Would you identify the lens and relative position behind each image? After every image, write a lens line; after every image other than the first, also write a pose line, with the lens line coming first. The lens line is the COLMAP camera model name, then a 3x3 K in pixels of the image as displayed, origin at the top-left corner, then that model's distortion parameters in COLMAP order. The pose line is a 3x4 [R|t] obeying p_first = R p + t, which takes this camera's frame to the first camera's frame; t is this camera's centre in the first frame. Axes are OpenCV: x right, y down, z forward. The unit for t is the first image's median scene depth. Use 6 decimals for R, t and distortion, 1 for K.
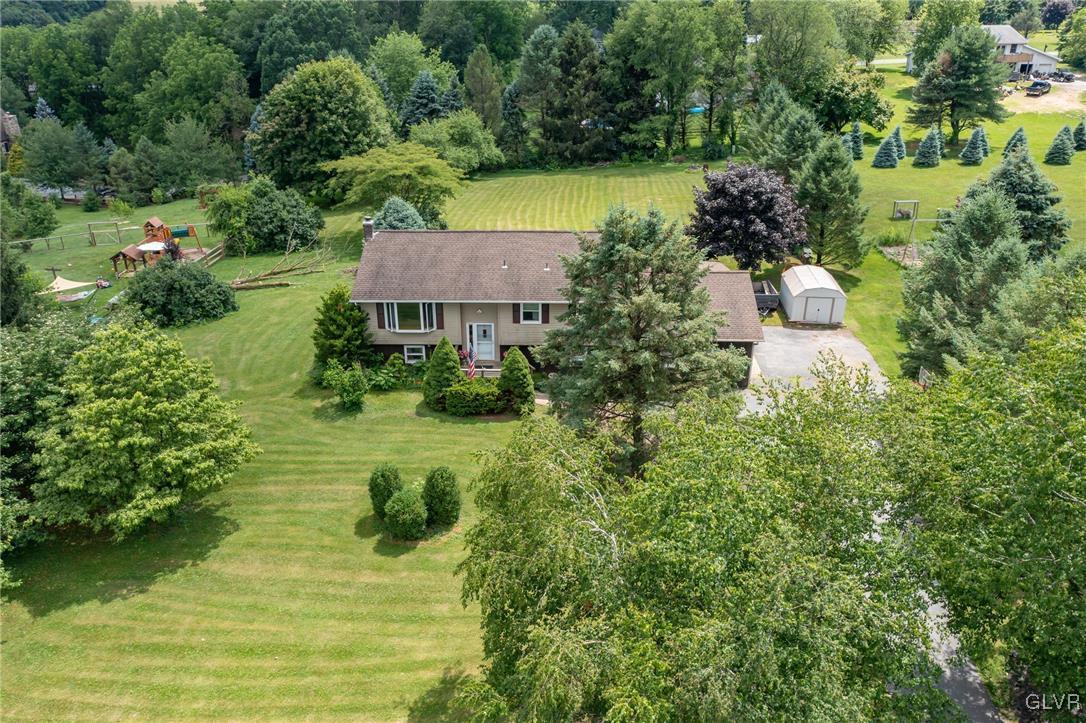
lens RADIAL K [[870.9, 0, 543.0], [0, 870.9, 361.5], [0, 0, 1]] dist [-0.012523, -0.003609]
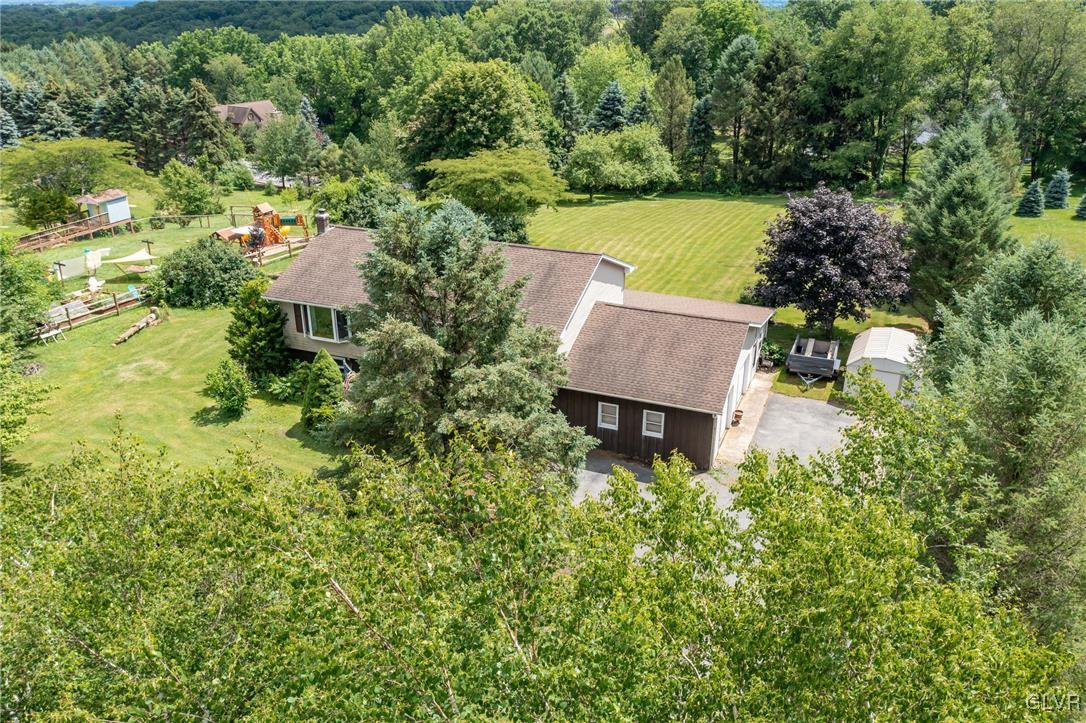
lens RADIAL K [[870.9, 0, 543.0], [0, 870.9, 361.5], [0, 0, 1]] dist [-0.012523, -0.003609]
pose [[0.935602, 0.139381, -0.324380, 0.271823], [-0.149131, 0.988803, -0.005261, -0.032556], [0.320014, 0.053297, 0.945912, 0.189970]]
